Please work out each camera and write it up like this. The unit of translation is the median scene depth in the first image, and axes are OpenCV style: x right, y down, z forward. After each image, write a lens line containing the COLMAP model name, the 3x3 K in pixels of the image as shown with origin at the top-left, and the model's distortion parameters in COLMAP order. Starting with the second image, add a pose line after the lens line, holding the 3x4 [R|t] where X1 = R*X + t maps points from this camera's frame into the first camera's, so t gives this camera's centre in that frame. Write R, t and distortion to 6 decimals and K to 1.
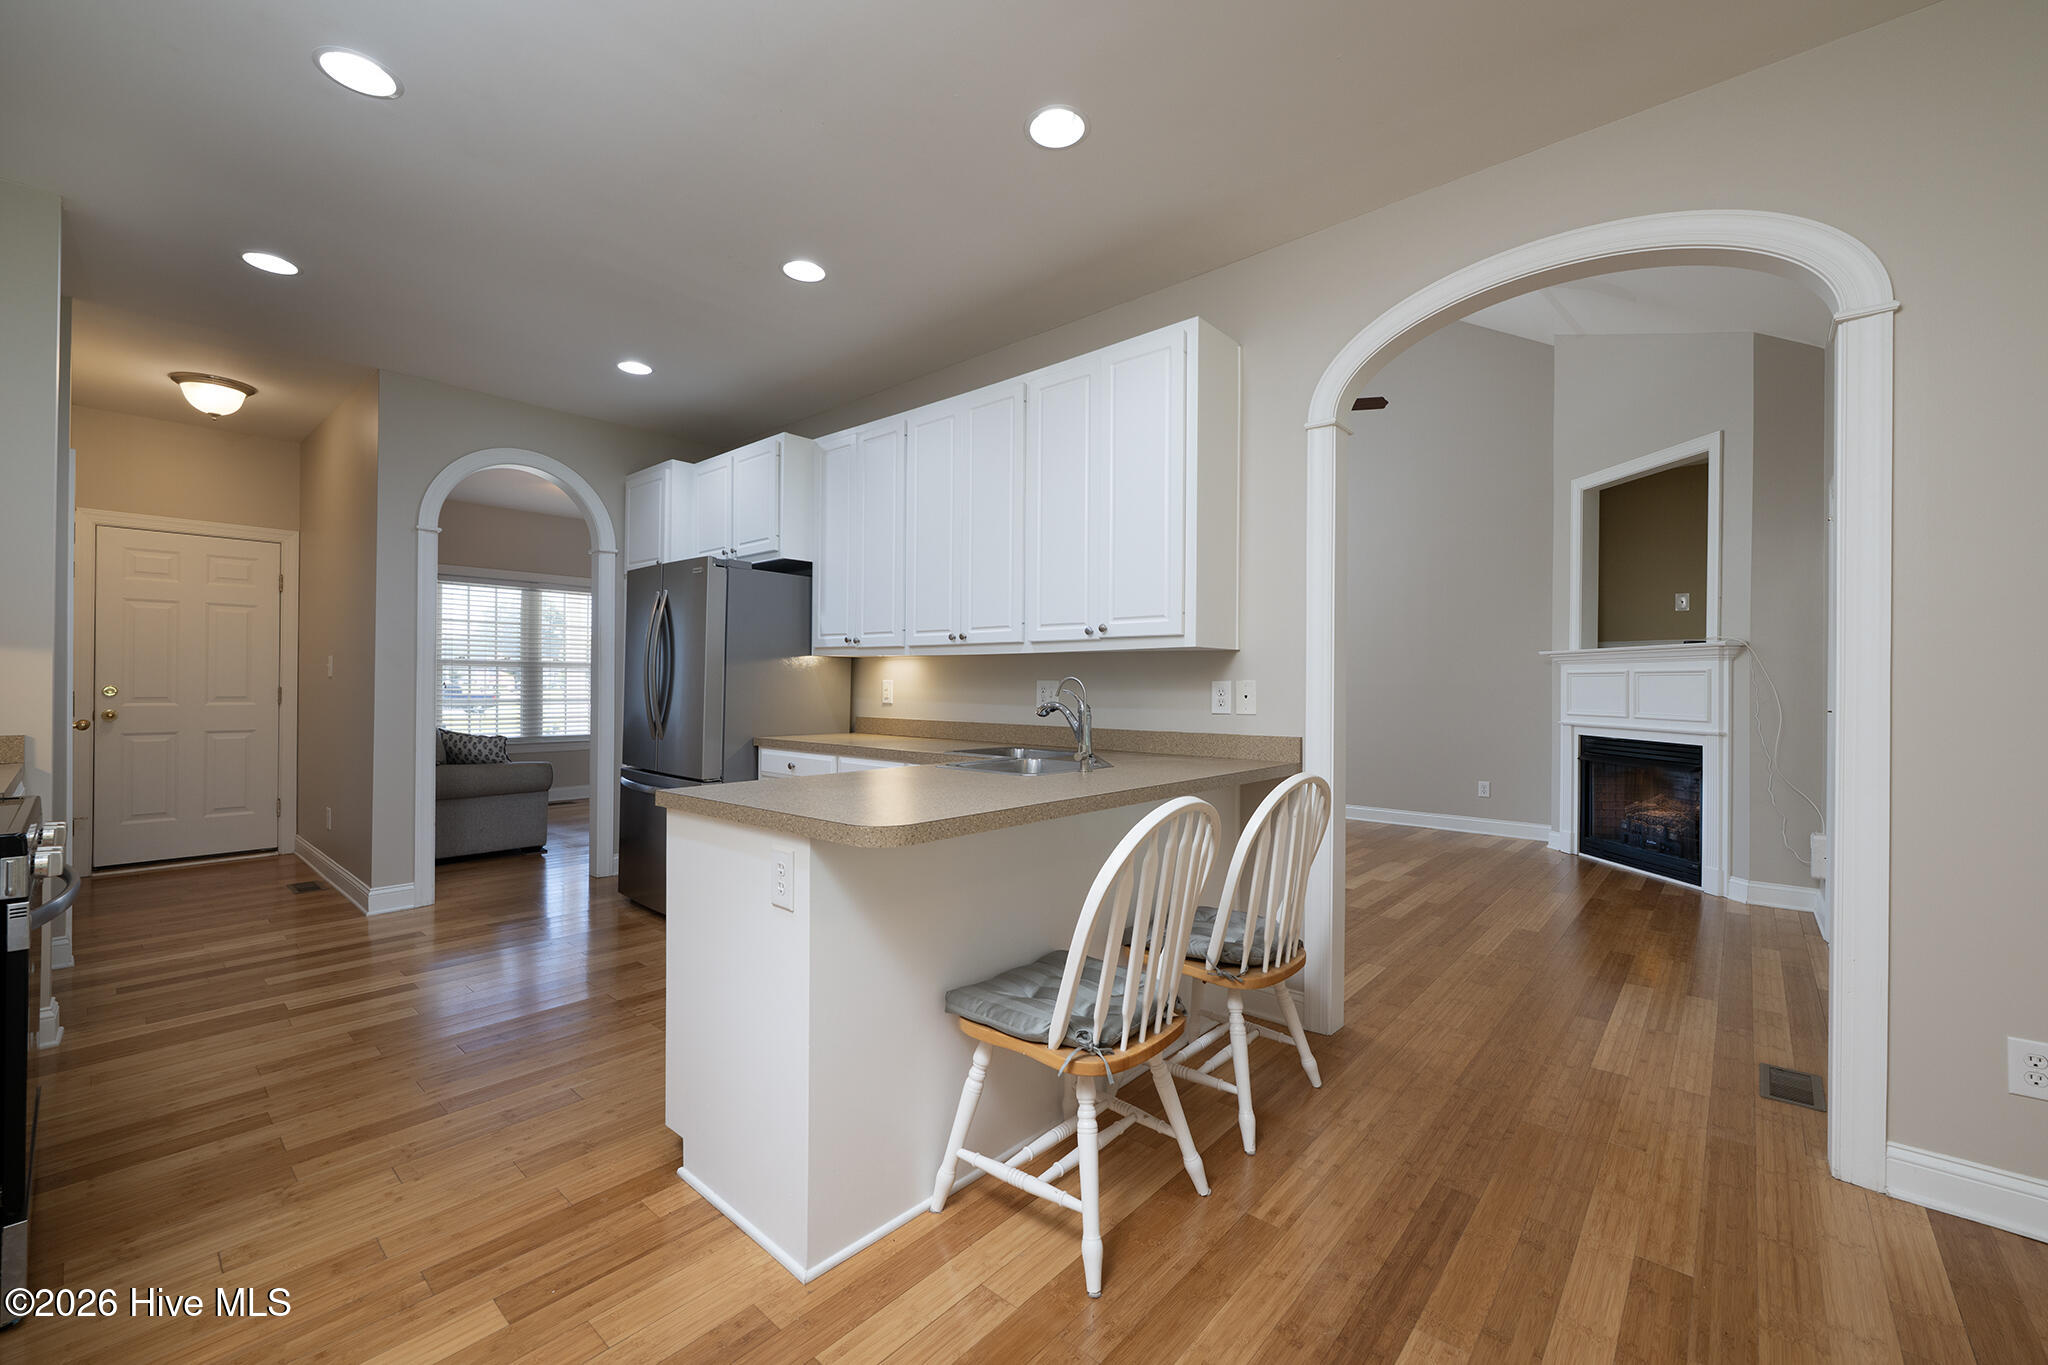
lens RADIAL K [[824.4, 0, 1024.0], [0, 824.4, 682.5], [0, 0, 1]] dist [0.000965, 0.000417]
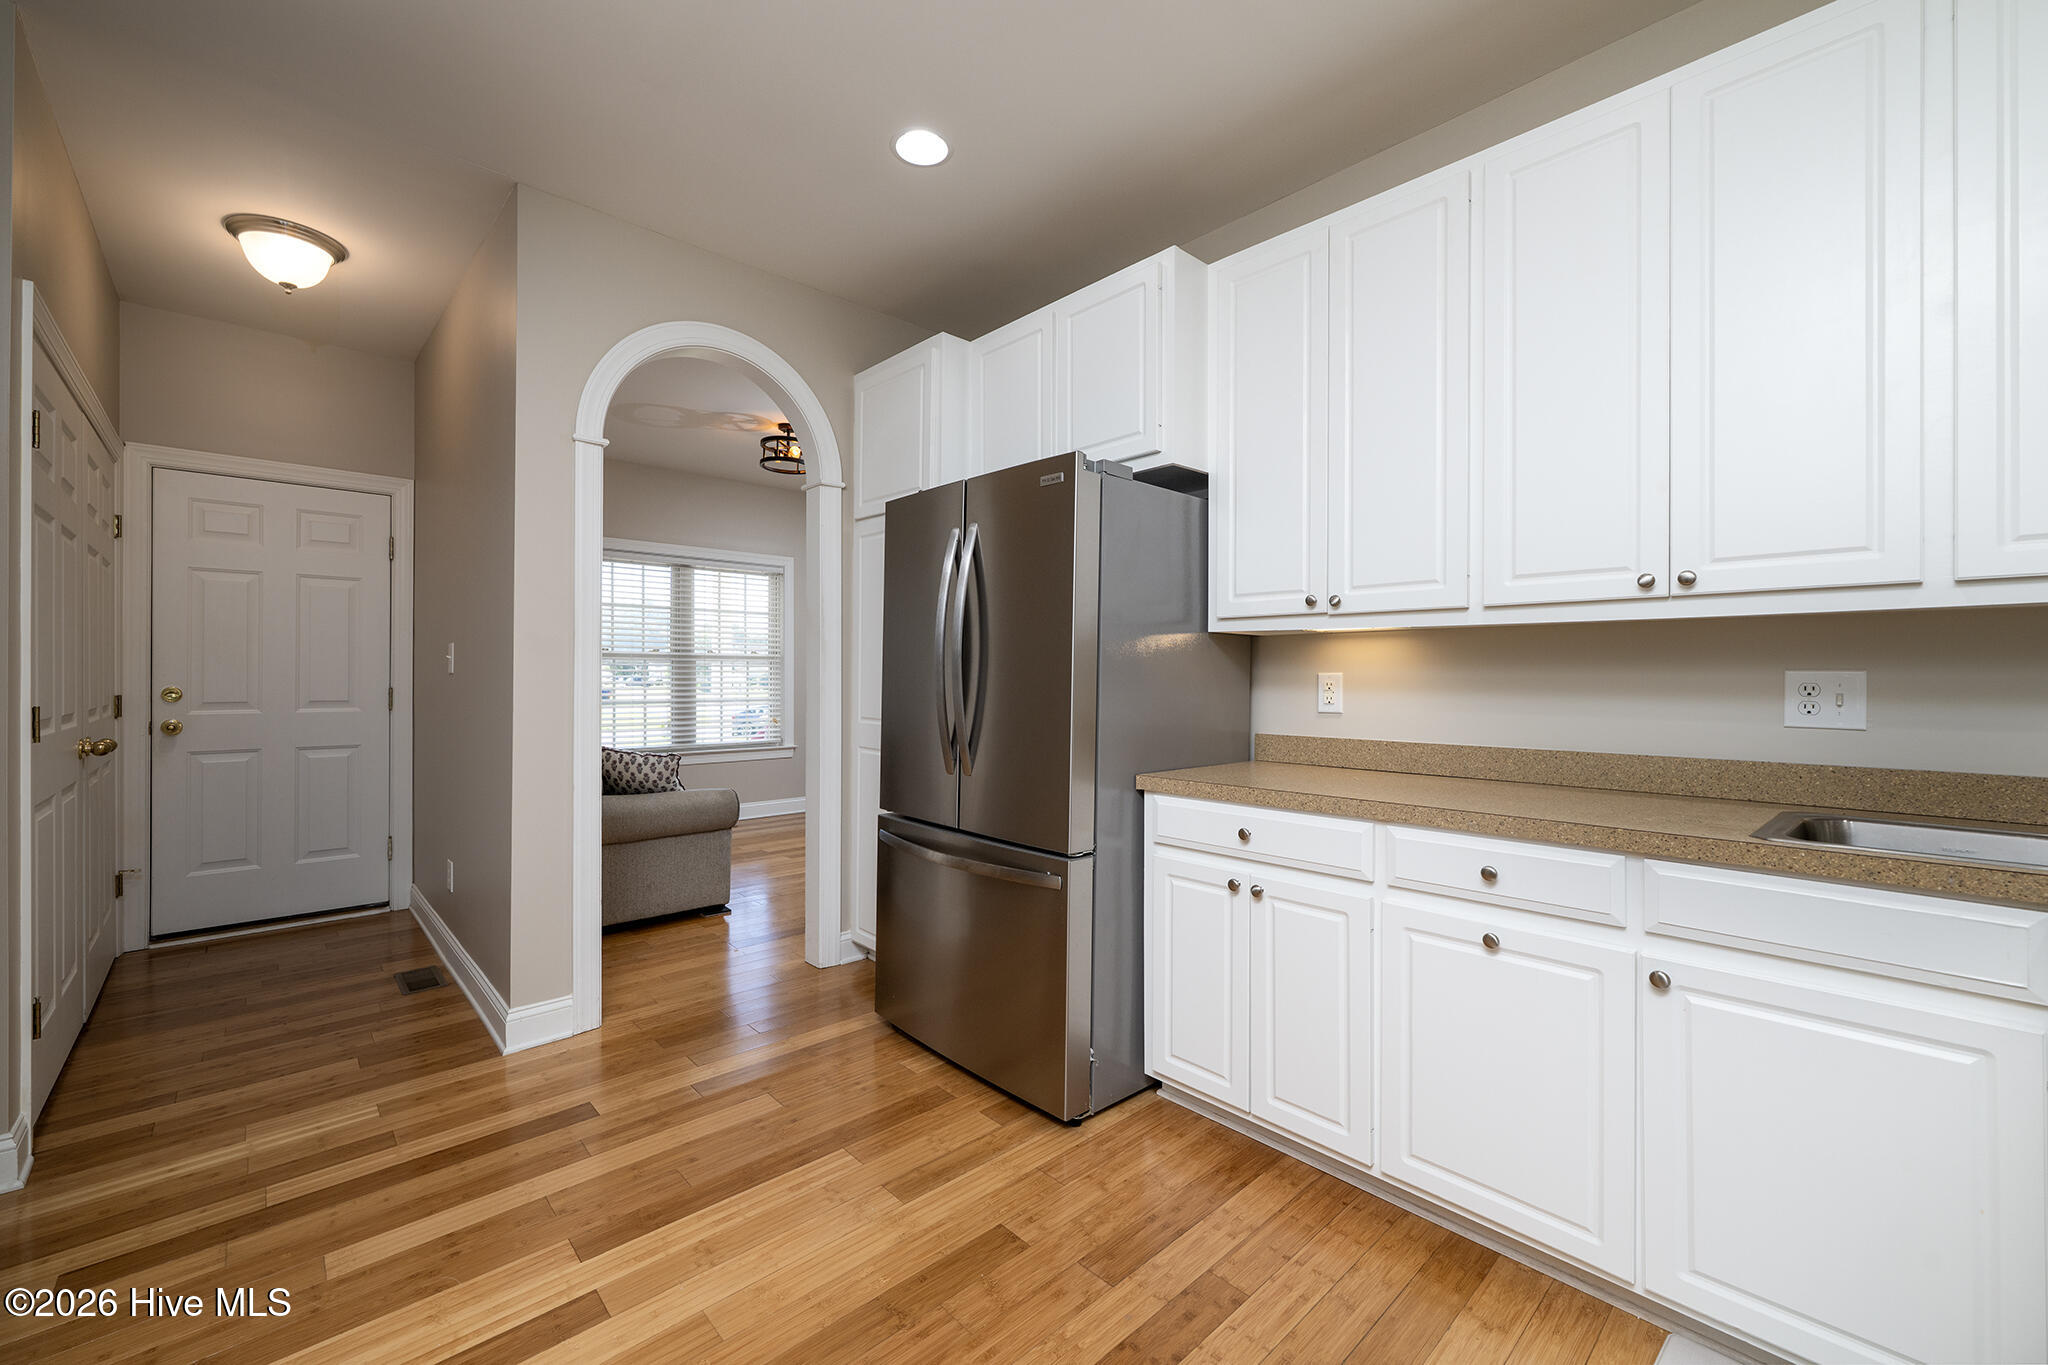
lens RADIAL K [[838.3, 0, 1040.6], [0, 838.3, 677.8], [0, 0, 1]] dist [-0.001121, -0.000081]
pose [[0.995489, -0.004406, -0.094776, -0.280949], [0.004489, 0.999990, 0.000665, -0.001015], [0.094772, -0.001088, 0.995498, 0.346345]]
